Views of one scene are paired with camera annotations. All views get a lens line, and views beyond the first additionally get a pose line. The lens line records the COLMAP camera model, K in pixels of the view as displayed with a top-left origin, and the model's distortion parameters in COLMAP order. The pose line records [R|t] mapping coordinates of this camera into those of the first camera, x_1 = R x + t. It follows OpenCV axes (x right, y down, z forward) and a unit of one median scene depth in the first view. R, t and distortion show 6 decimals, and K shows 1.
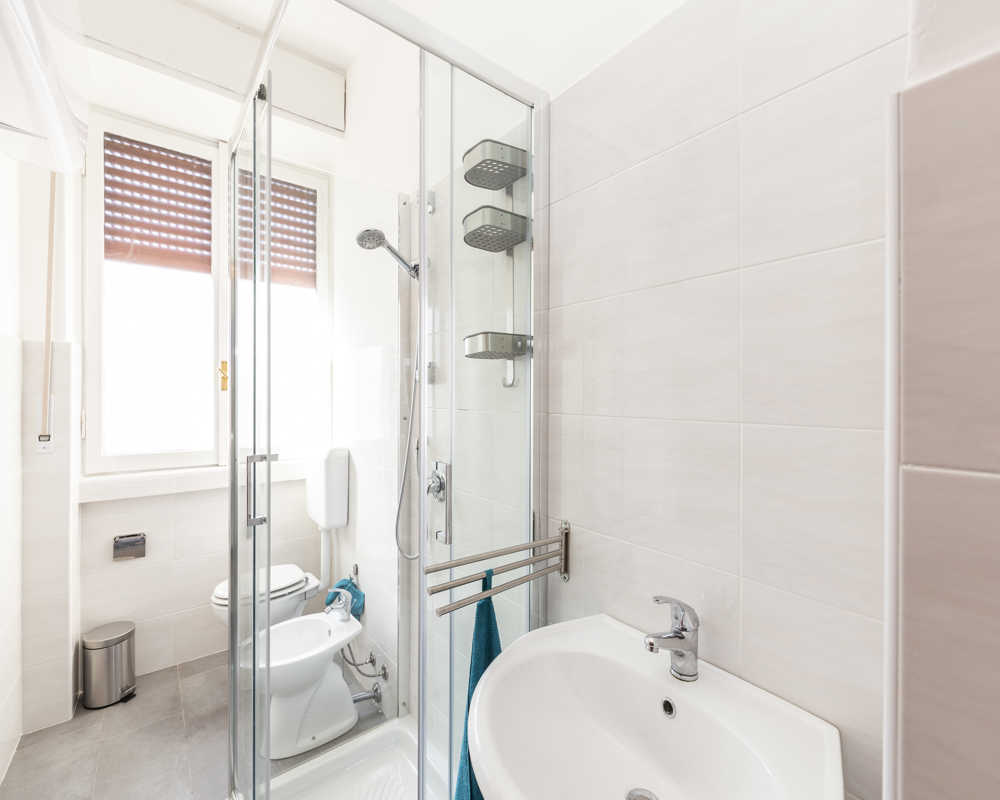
lens RADIAL K [[442.0, 0, 500.0], [0, 442.0, 400.0], [0, 0, 1]] dist [-0.000407, 0.000028]
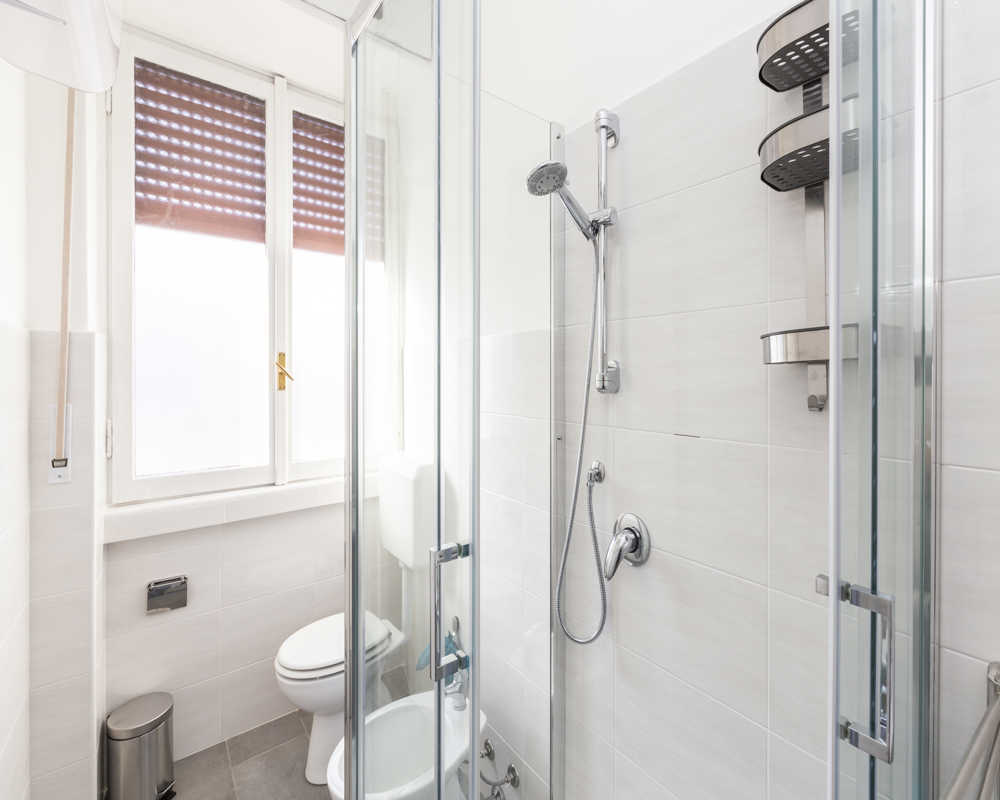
lens RADIAL K [[451.3, 0, 503.5], [0, 451.3, 378.0], [0, 0, 1]] dist [0.000463, 0.000804]
pose [[0.999848, -0.002092, -0.017317, -0.236547], [0.002051, 0.999995, -0.002338, -0.044177], [0.017322, 0.002302, 0.999847, 0.220587]]
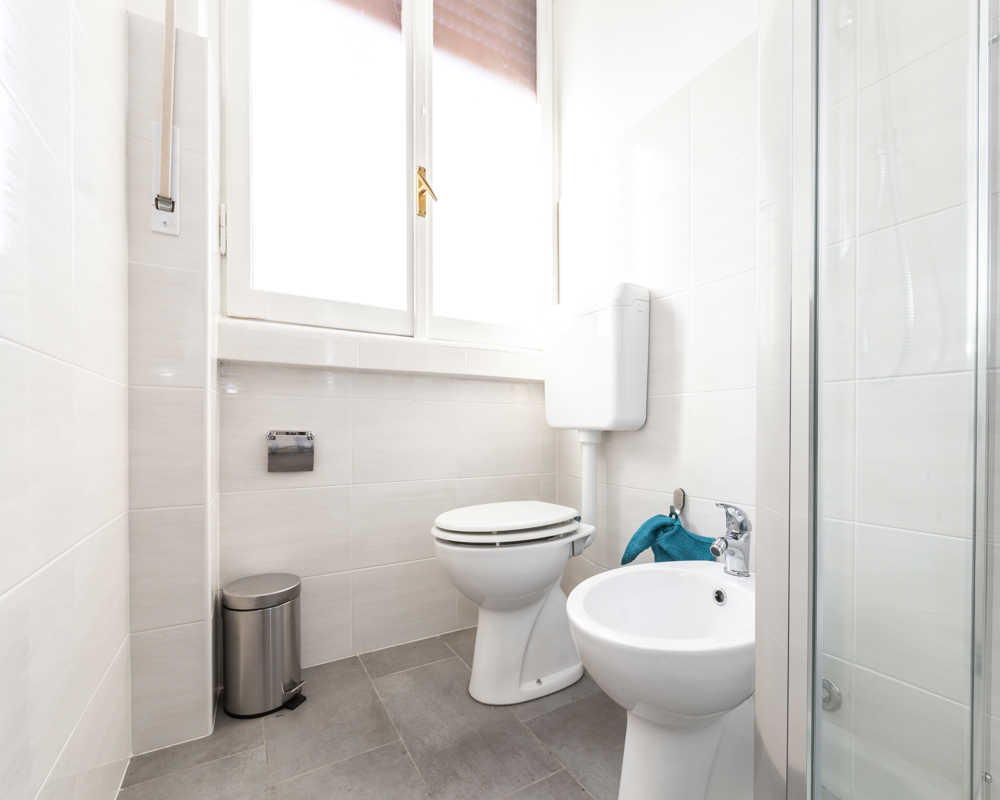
lens RADIAL K [[451.0, 0, 502.2], [0, 451.0, 441.5], [0, 0, 1]] dist [0.002262, 0.000649]
pose [[0.987824, -0.002082, -0.155562, -0.465874], [0.001772, 0.999996, -0.002130, 0.325847], [0.155566, 0.001828, 0.987824, 0.448891]]
